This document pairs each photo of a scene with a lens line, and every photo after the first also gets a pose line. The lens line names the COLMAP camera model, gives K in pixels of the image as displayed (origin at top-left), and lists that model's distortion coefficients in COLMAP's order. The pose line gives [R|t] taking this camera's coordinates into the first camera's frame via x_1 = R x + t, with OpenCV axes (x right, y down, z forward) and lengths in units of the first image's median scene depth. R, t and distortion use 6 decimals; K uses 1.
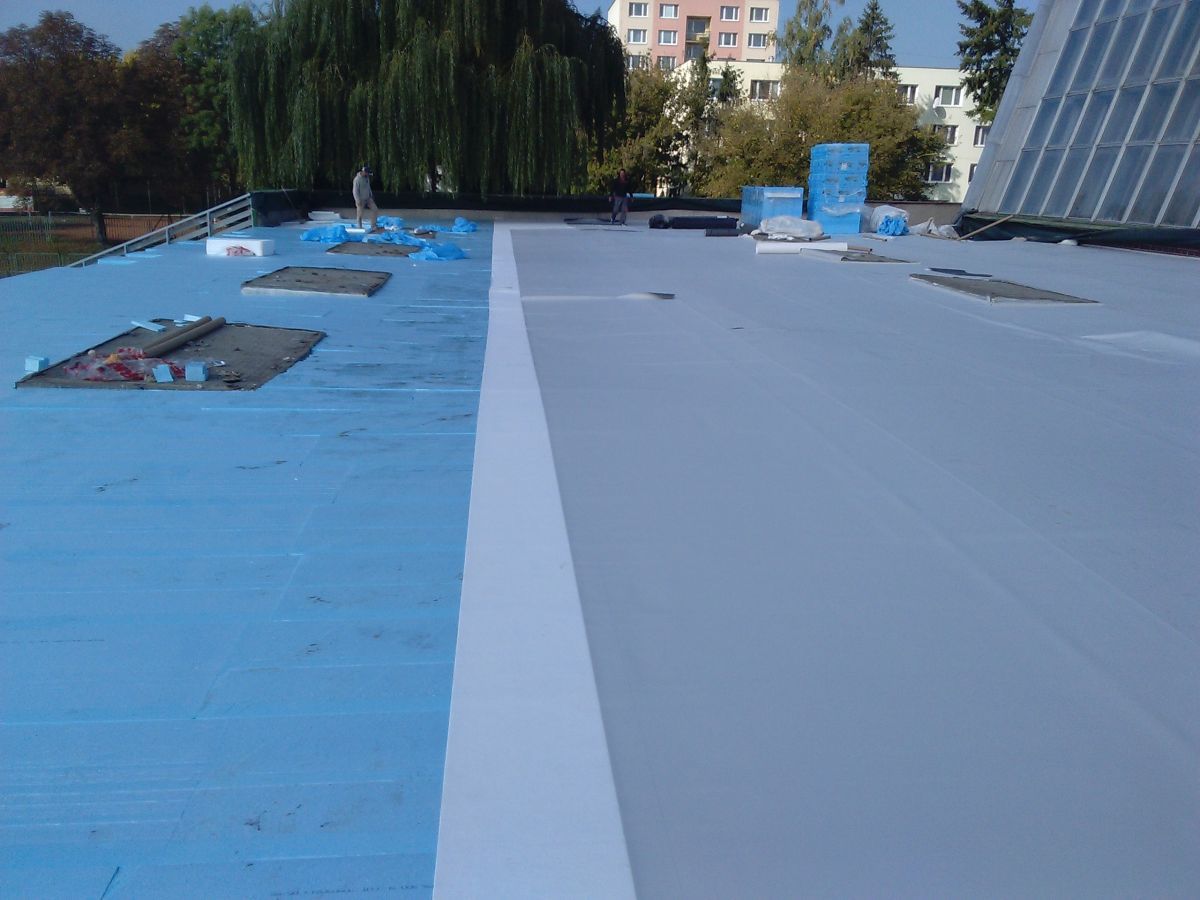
lens RADIAL K [[1013.4, 0, 583.2], [0, 1013.4, 478.4], [0, 0, 1]] dist [0.052808, -0.094897]
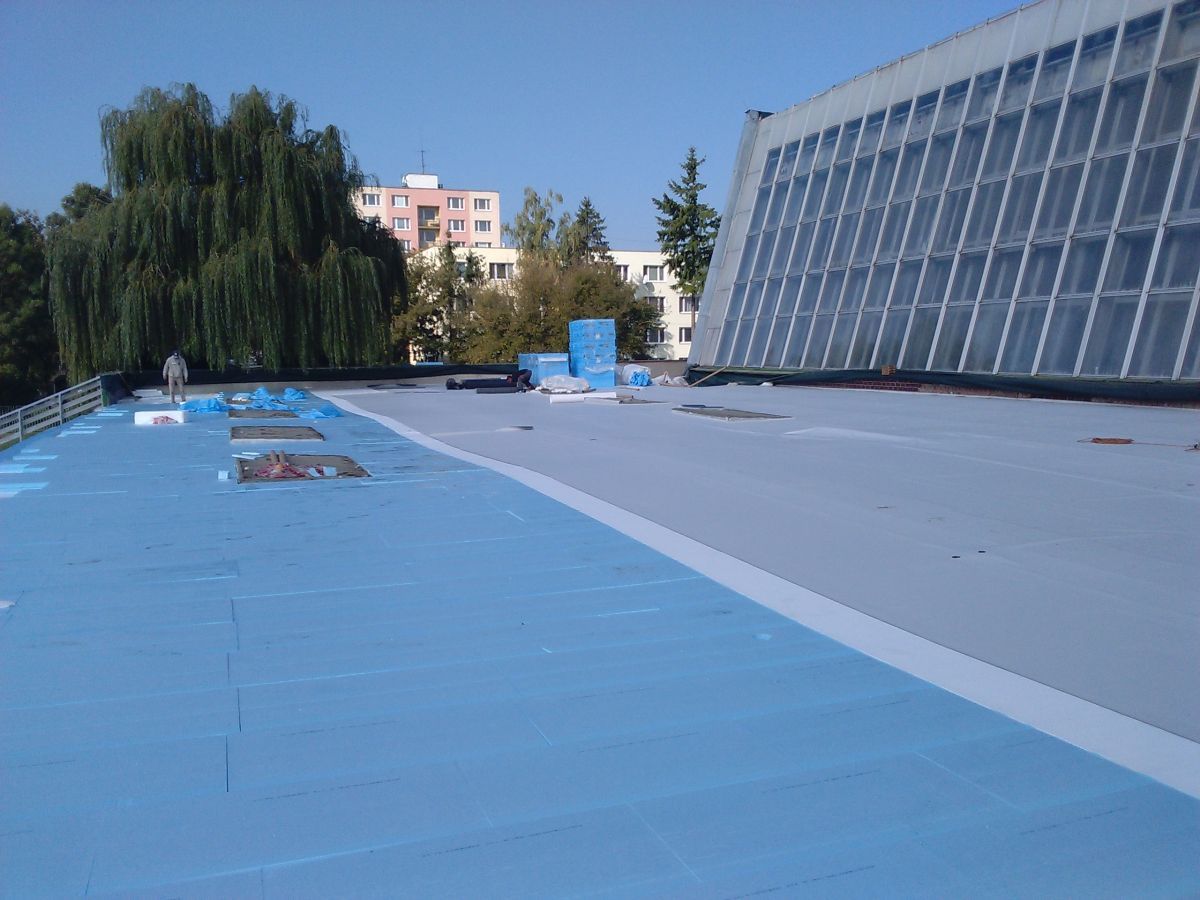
lens RADIAL K [[1022.9, 0, 600.0], [0, 1022.9, 450.0], [0, 0, 1]] dist [0.072495, -0.137562]
pose [[0.960651, -0.064765, 0.270102, -0.080479], [0.113177, 0.979319, -0.167706, 0.041523], [-0.253655, 0.191676, 0.948114, -0.158846]]
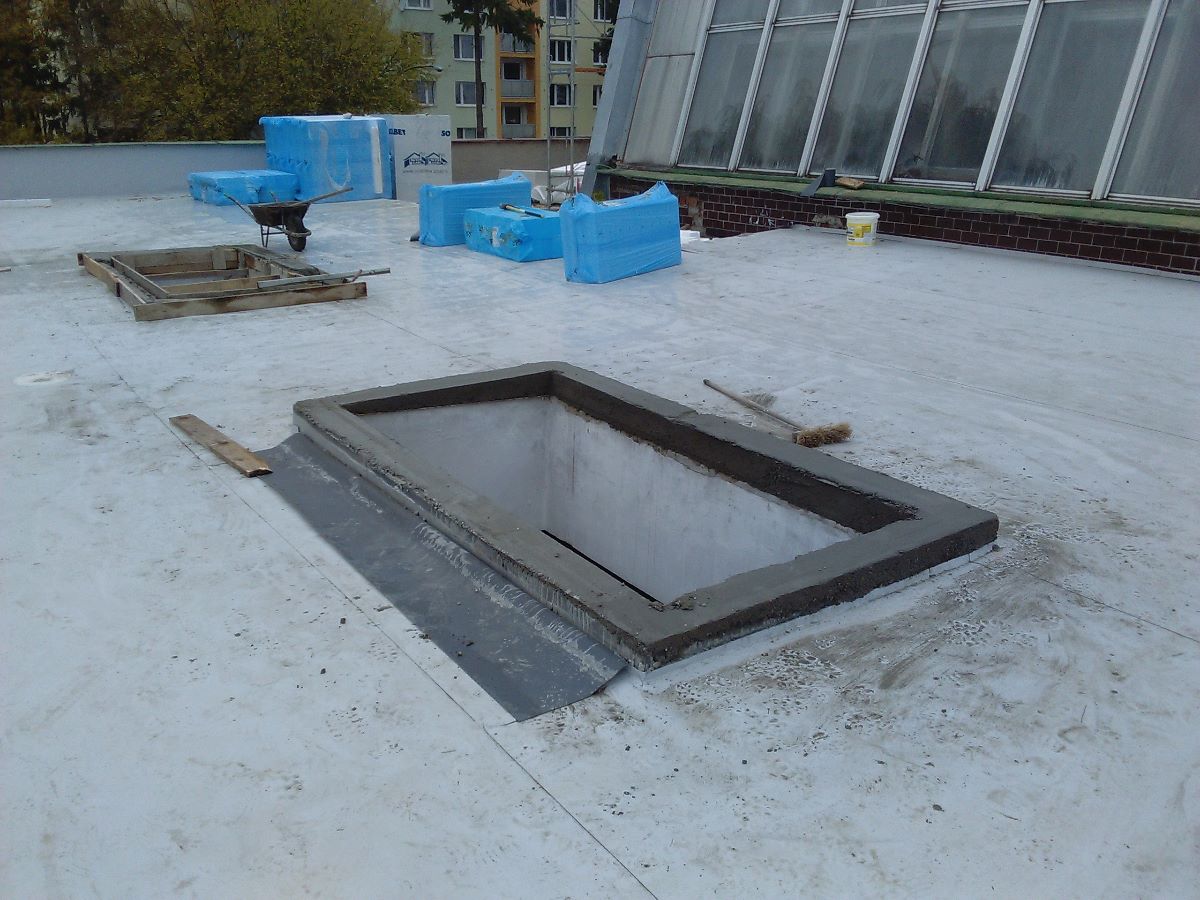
lens RADIAL K [[1013.4, 0, 583.2], [0, 1013.4, 478.4], [0, 0, 1]] dist [0.052808, -0.094897]
pose [[0.876654, -0.179447, 0.446403, 0.095727], [0.149158, 0.983494, 0.102430, -0.130028], [-0.457415, -0.023211, 0.888950, 0.444636]]
